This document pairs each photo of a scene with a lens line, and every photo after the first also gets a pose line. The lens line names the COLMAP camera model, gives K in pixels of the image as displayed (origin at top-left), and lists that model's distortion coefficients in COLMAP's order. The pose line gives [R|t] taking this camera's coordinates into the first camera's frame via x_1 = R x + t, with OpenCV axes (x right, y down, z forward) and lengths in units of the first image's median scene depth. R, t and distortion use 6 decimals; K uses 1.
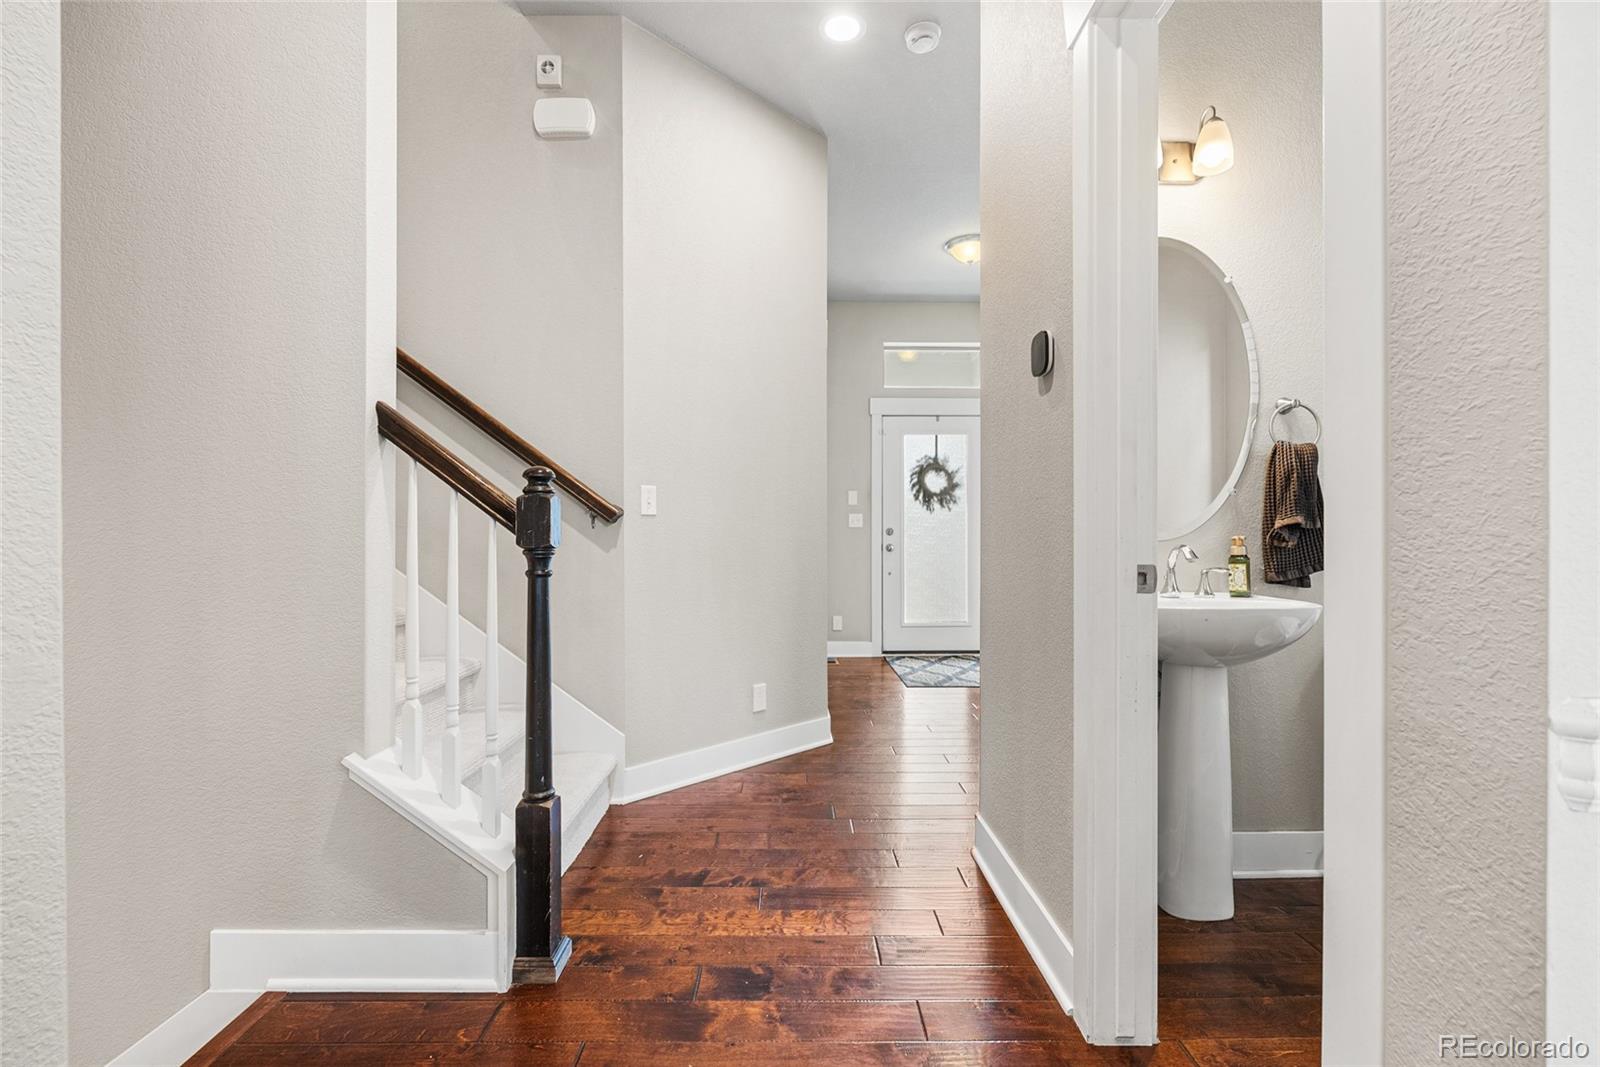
lens RADIAL K [[712.1, 0, 793.9], [0, 712.1, 536.6], [0, 0, 1]] dist [-0.006913, 0.001090]
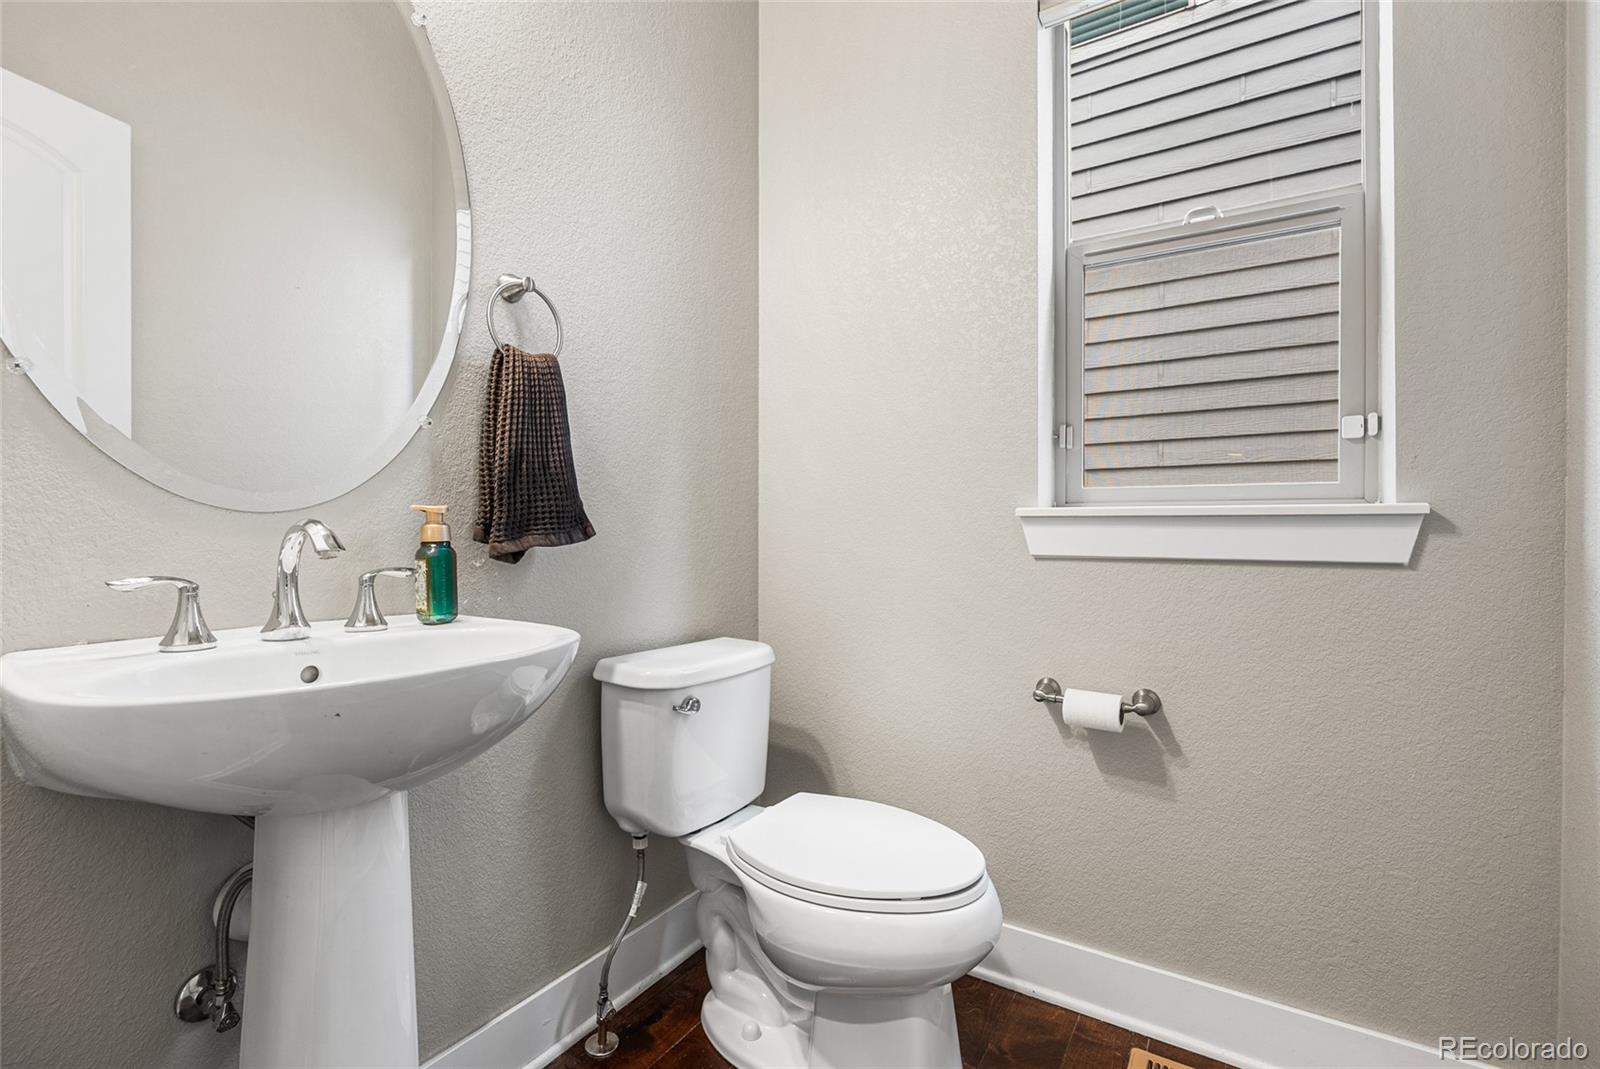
lens RADIAL K [[712.1, 0, 802.4], [0, 712.1, 525.4], [0, 0, 1]] dist [-0.006913, 0.001090]
pose [[0.518856, -0.001739, 0.854860, 0.316443], [-0.002720, 0.999990, 0.003685, 0.011771], [-0.854858, -0.004237, 0.518845, 0.493407]]
